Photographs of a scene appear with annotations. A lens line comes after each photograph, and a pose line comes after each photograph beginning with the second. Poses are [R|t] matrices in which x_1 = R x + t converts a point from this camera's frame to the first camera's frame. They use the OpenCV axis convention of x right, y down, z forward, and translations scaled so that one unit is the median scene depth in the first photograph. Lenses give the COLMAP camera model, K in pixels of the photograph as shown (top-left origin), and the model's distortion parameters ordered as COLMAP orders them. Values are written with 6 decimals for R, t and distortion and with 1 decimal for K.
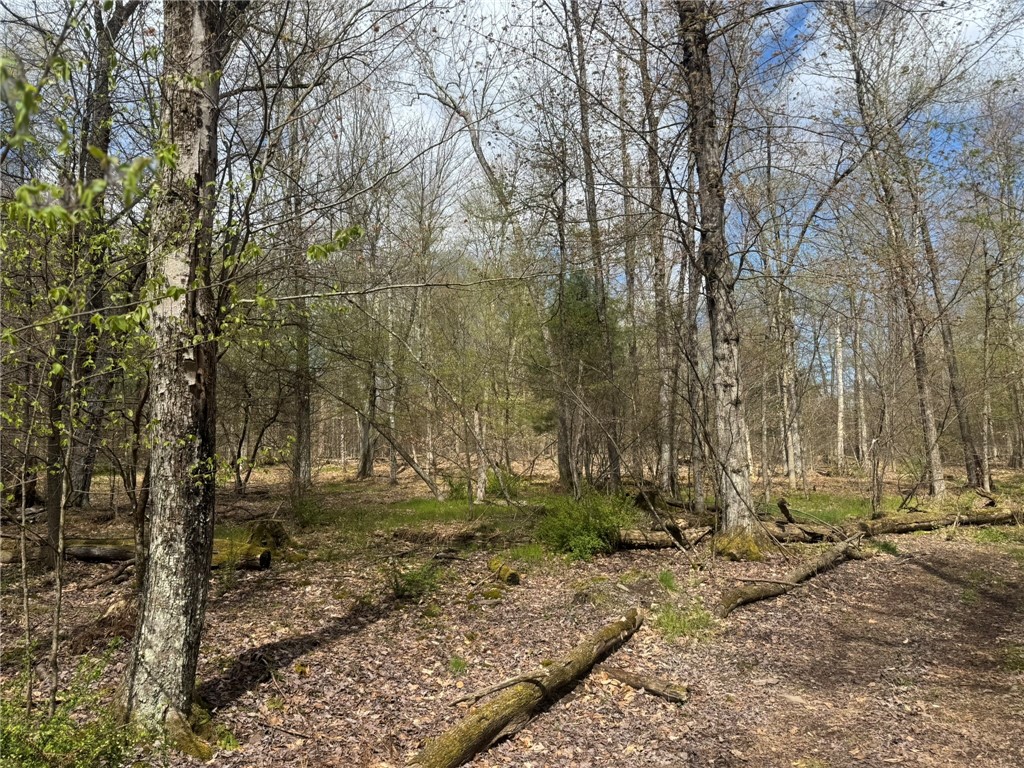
lens RADIAL K [[711.5, 0, 509.7], [0, 711.5, 385.3], [0, 0, 1]] dist [0.039081, -0.047838]
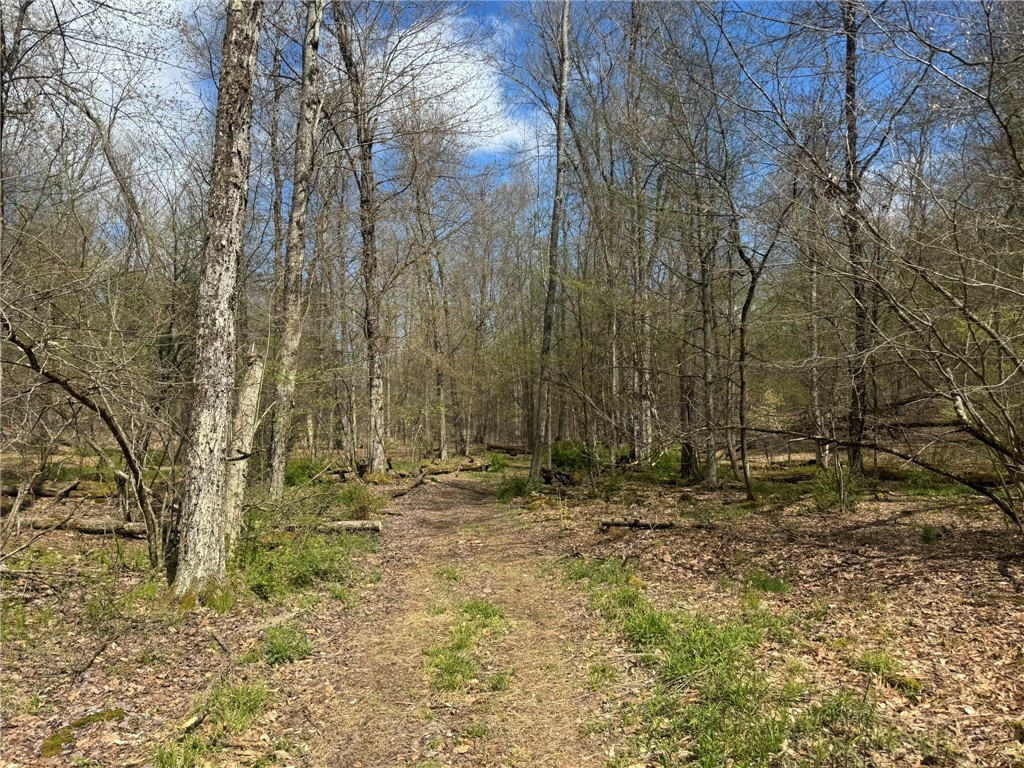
lens RADIAL K [[711.5, 0, 511.9], [0, 711.5, 384.5], [0, 0, 1]] dist [0.039081, -0.047838]
pose [[0.785347, 0.059800, 0.616161, -0.575346], [-0.081130, 0.996681, 0.006676, -0.079010], [-0.613717, -0.055232, 0.787592, -0.737831]]
